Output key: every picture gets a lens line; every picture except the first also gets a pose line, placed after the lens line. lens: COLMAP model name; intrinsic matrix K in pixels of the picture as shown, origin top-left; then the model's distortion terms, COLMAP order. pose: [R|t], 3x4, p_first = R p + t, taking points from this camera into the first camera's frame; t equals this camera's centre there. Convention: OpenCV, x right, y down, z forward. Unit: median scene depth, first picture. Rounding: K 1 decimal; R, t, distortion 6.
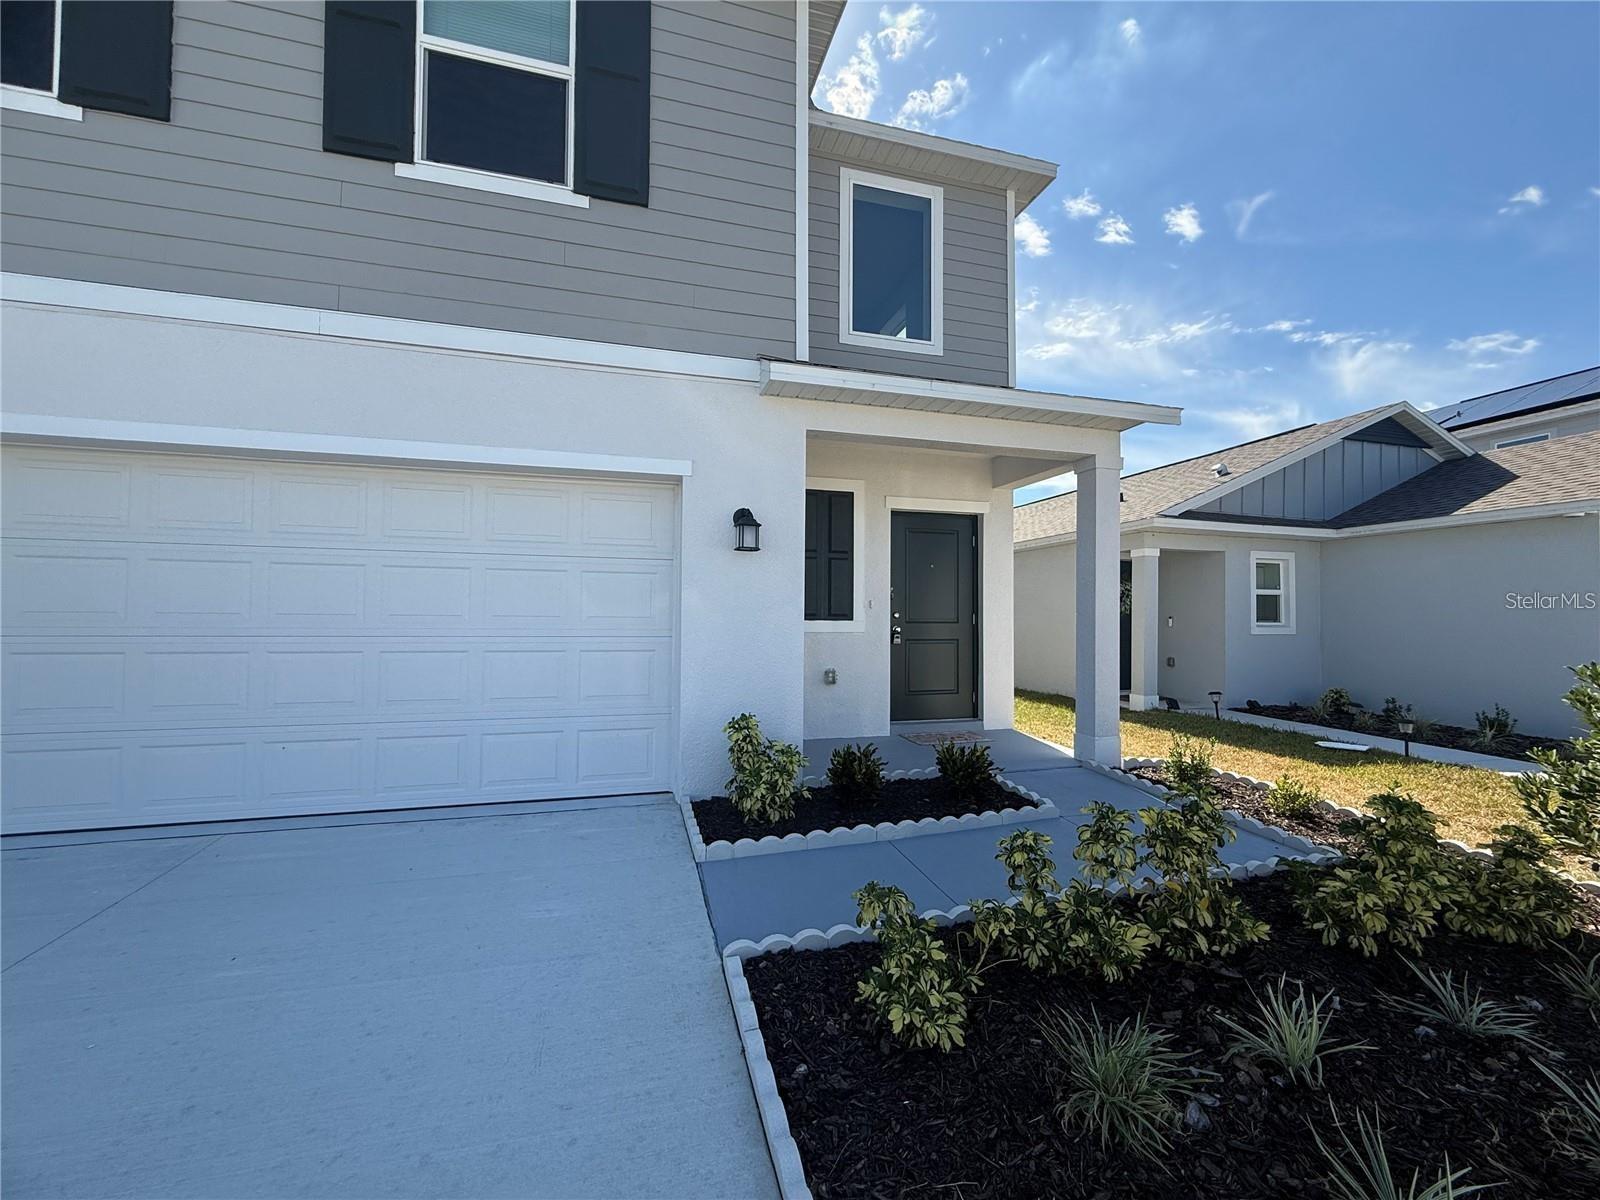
lens RADIAL K [[632.3, 0, 792.8], [0, 632.3, 602.7], [0, 0, 1]] dist [0.001138, -0.000032]
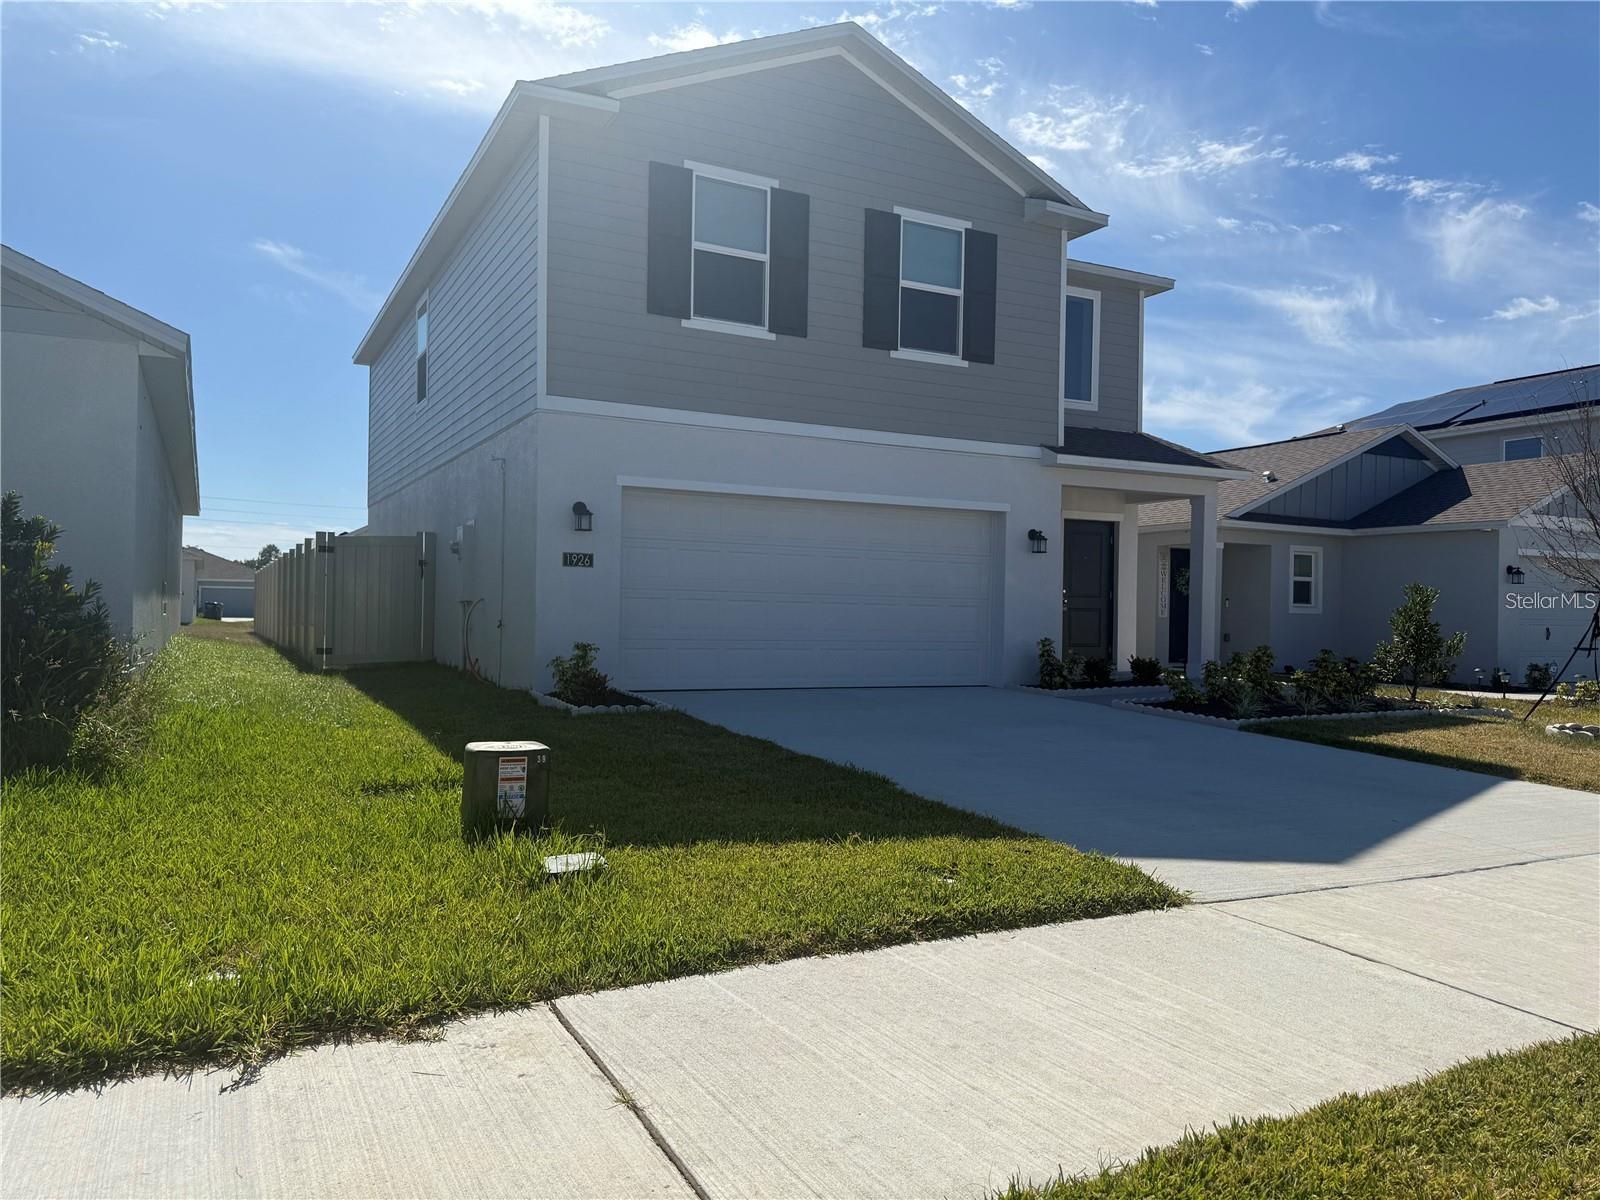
lens RADIAL K [[1135.2, 0, 805.6], [0, 1135.2, 604.5], [0, 0, 1]] dist [0.025923, 0.001214]
pose [[0.976806, 0.009558, 0.213914, -0.227690], [-0.013542, 0.999761, 0.017167, 0.002578], [-0.213698, -0.019666, 0.976702, -0.328662]]
